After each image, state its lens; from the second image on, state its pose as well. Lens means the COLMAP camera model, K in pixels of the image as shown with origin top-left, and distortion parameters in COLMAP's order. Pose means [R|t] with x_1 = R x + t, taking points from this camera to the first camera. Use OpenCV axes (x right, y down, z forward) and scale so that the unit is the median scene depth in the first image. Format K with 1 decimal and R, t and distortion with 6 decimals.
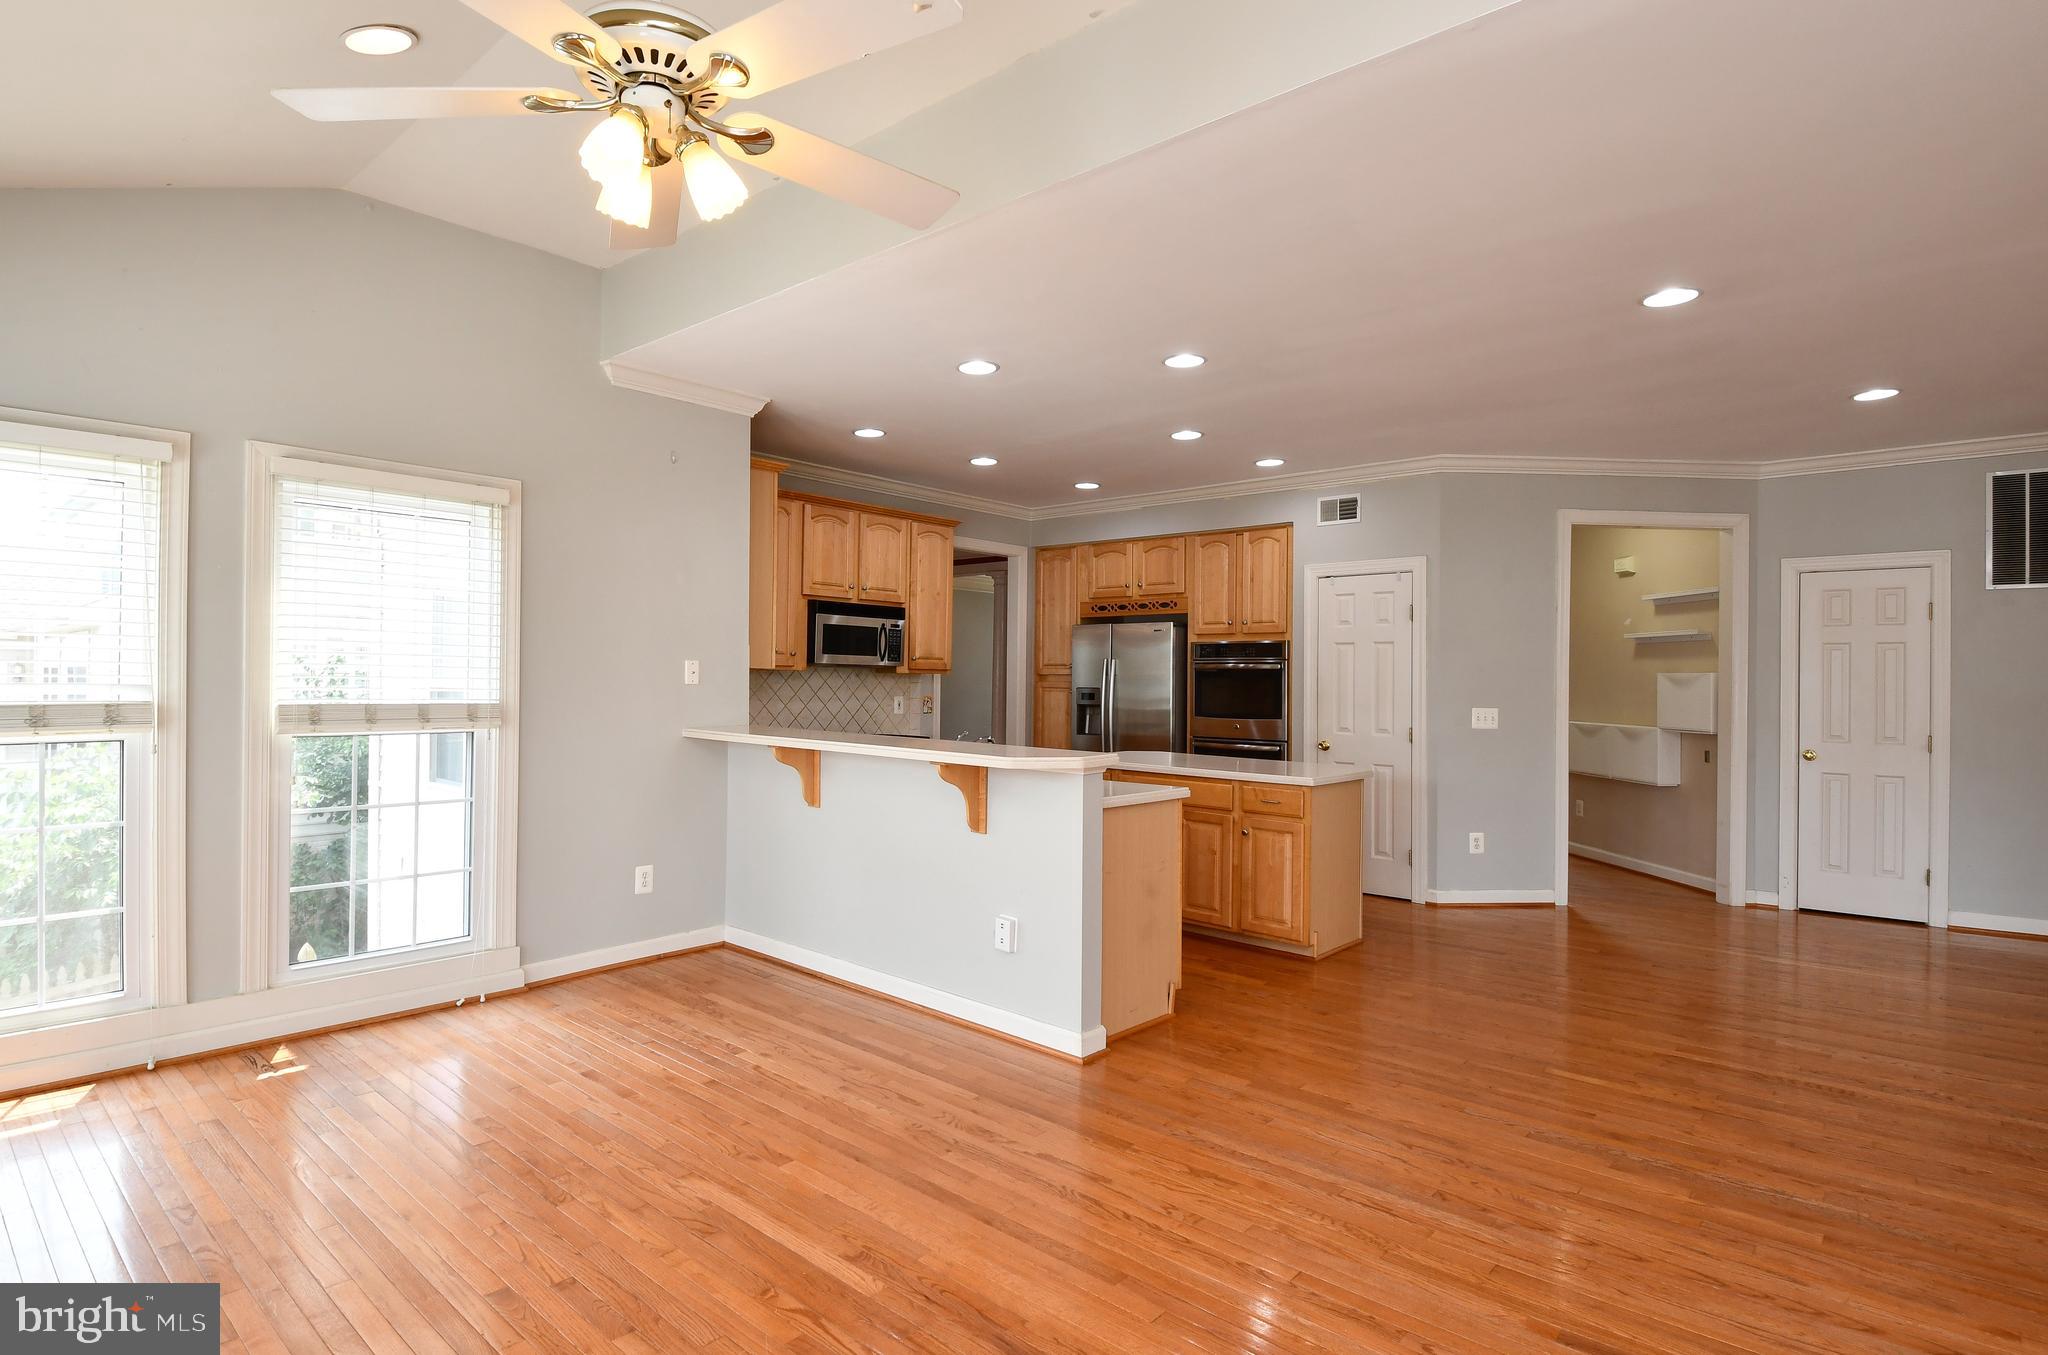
lens RADIAL K [[1026.8, 0, 1018.5], [0, 1026.8, 679.6], [0, 0, 1]] dist [-0.001480, -0.001369]
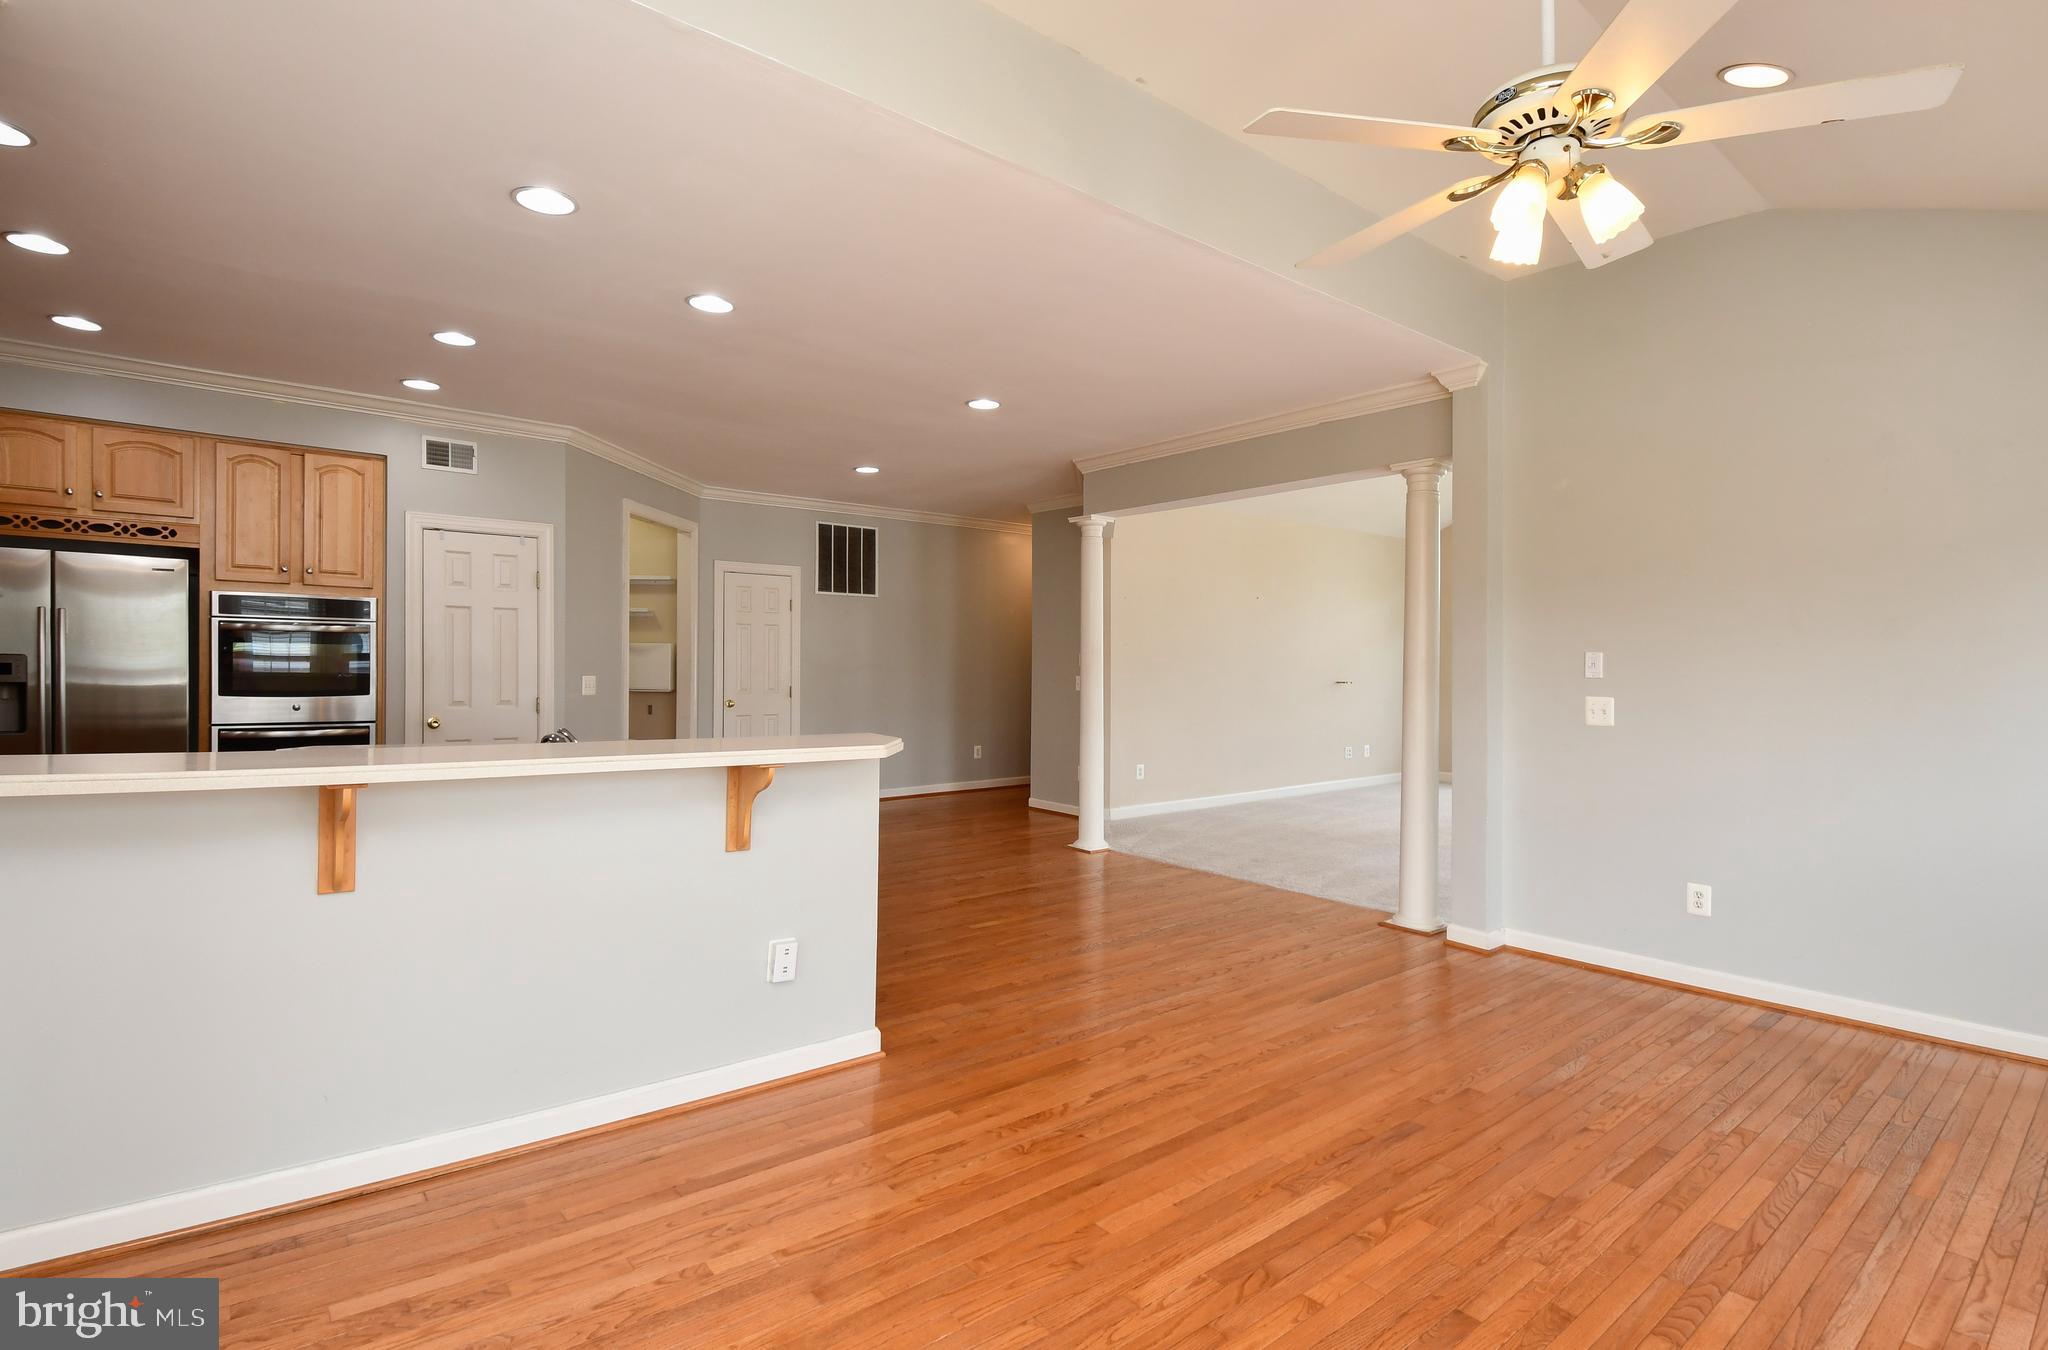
lens RADIAL K [[971.3, 0, 969.3], [0, 971.3, 662.9], [0, 0, 1]] dist [-0.023013, -0.002105]
pose [[0.196152, -0.010547, 0.980517, -0.448892], [-0.012287, 0.999837, 0.013213, -0.002338], [-0.980496, -0.014639, 0.195991, 0.420922]]
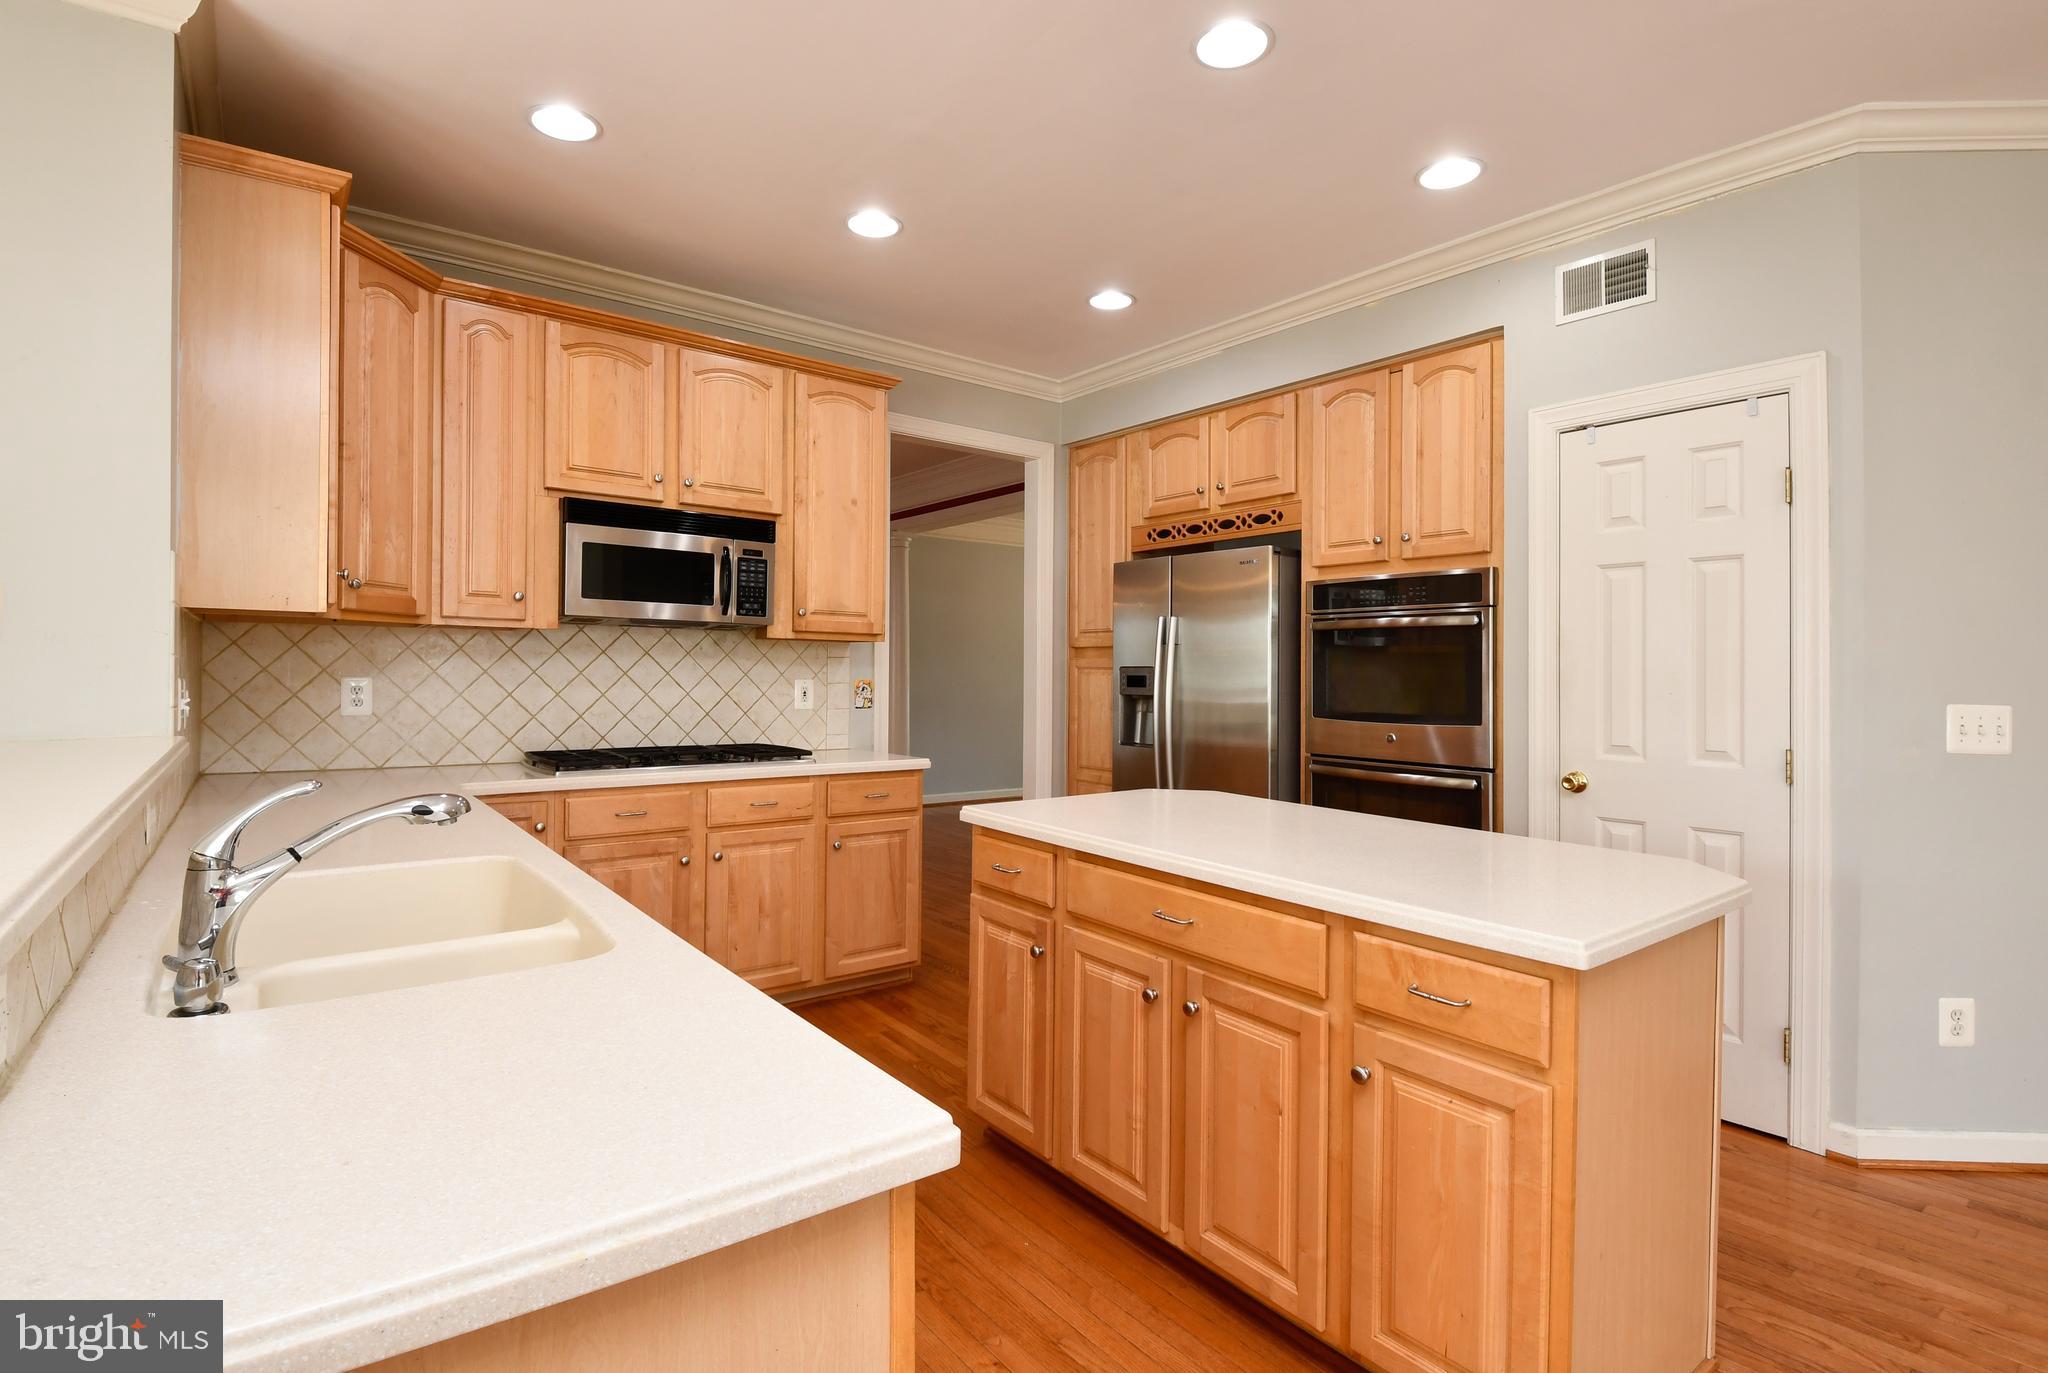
lens RADIAL K [[969.7, 0, 1013.4], [0, 969.7, 684.8], [0, 0, 1]] dist [-0.018905, -0.003236]
pose [[0.980051, 0.001868, -0.198739, 0.139118], [0.001340, 0.999871, 0.016004, 0.013031], [0.198743, -0.015951, 0.979922, 0.542242]]
